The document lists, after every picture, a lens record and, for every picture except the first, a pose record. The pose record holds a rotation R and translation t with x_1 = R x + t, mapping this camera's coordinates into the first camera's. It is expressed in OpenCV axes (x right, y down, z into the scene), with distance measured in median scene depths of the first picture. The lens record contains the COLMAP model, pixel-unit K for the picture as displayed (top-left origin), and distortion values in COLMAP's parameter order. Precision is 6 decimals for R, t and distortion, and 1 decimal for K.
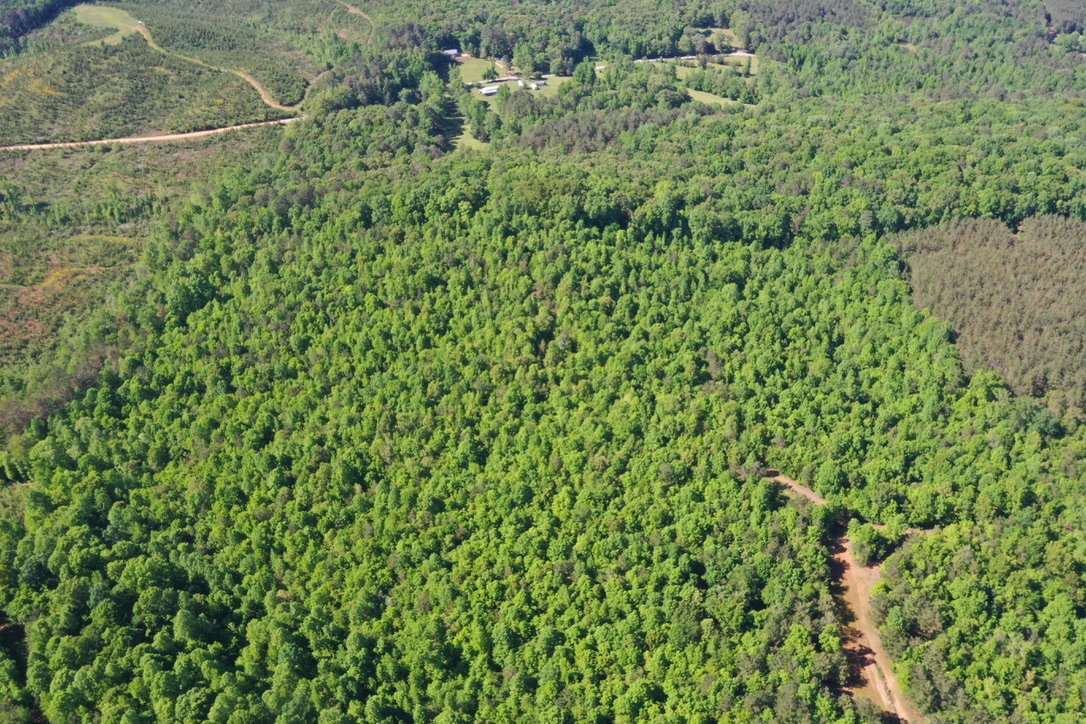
lens RADIAL K [[887.7, 0, 541.2], [0, 887.7, 357.0], [0, 0, 1]] dist [-0.006719, -0.004137]
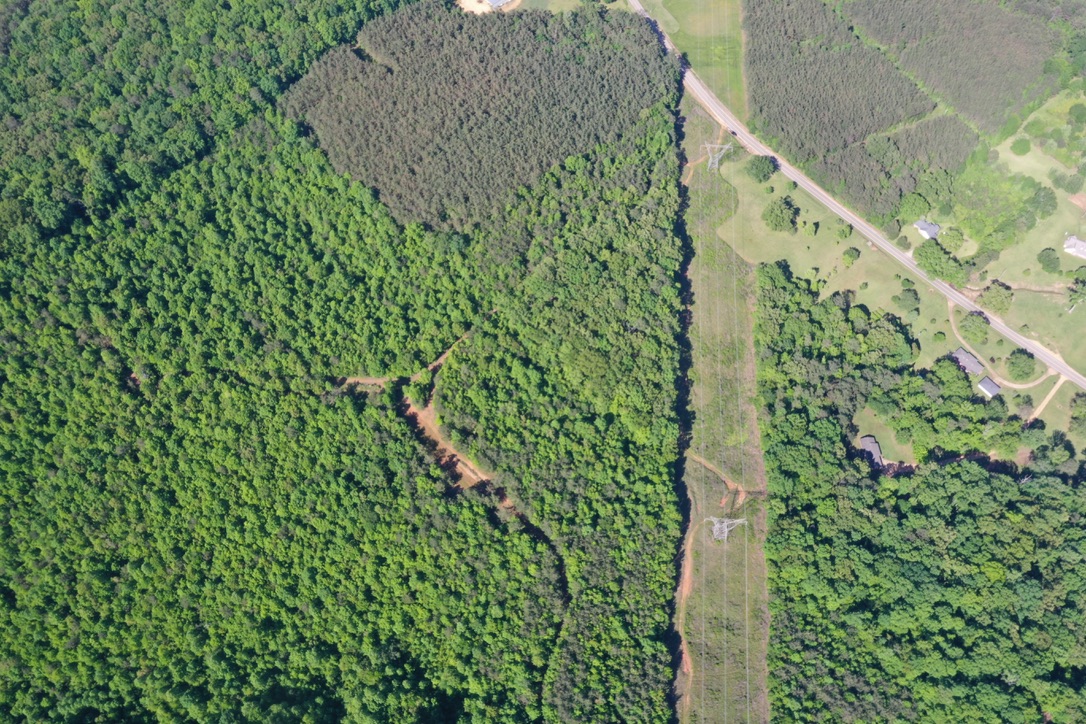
lens RADIAL K [[887.7, 0, 541.3], [0, 887.7, 361.3], [0, 0, 1]] dist [-0.006719, -0.004137]
pose [[0.698764, -0.630004, 0.338856, 0.002675], [0.411669, 0.741539, 0.529764, -0.592224], [-0.585028, -0.230684, 0.777514, -0.399427]]
